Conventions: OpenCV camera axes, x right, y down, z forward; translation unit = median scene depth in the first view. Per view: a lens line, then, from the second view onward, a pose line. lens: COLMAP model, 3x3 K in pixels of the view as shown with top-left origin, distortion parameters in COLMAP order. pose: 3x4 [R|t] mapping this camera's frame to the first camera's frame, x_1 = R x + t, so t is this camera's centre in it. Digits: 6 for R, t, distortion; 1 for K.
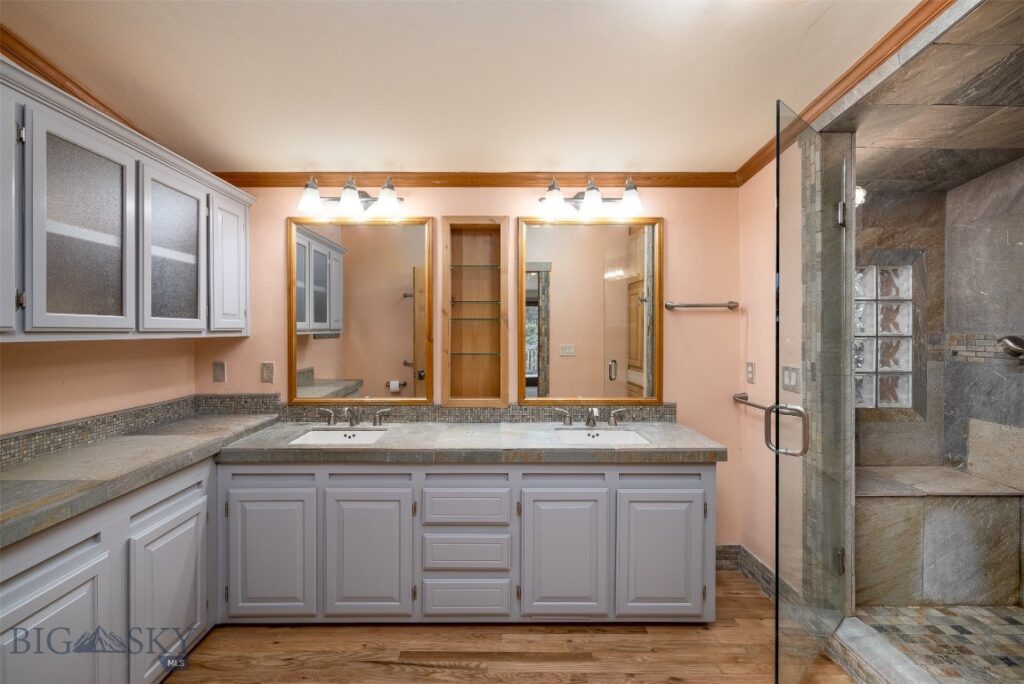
lens RADIAL K [[434.5, 0, 506.4], [0, 434.5, 333.8], [0, 0, 1]] dist [0.001605, 0.000559]
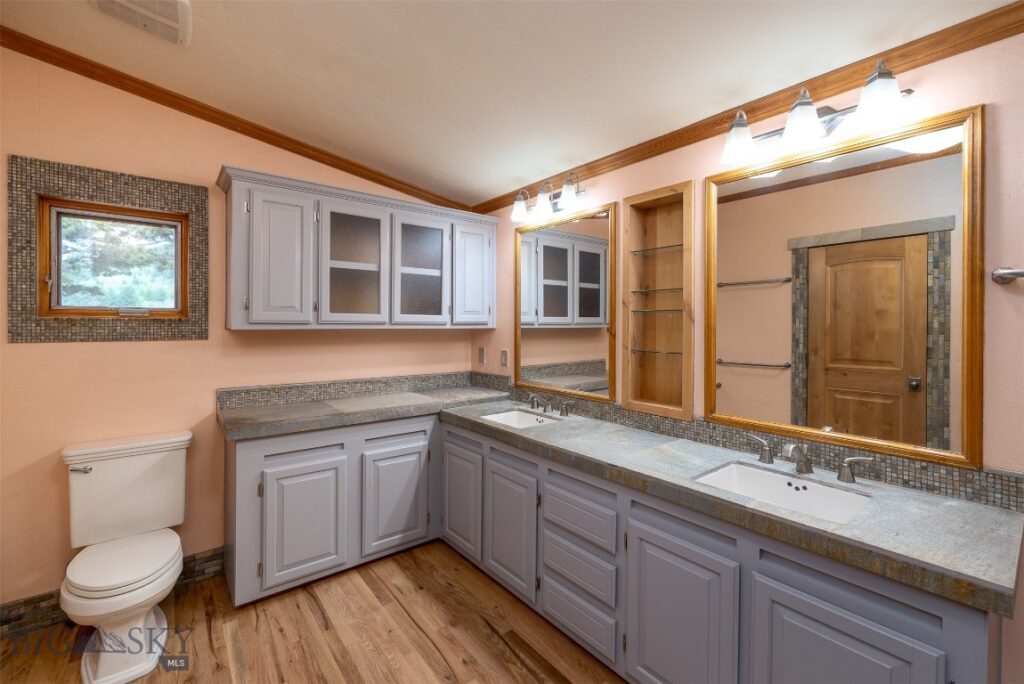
lens RADIAL K [[436.1, 0, 512.6], [0, 436.1, 326.0], [0, 0, 1]] dist [0.000485, 0.000132]
pose [[0.619925, 0.006065, -0.784637, 0.493047], [-0.009627, 0.999954, 0.000123, -0.001724], [0.784602, 0.007478, 0.619955, 0.291781]]
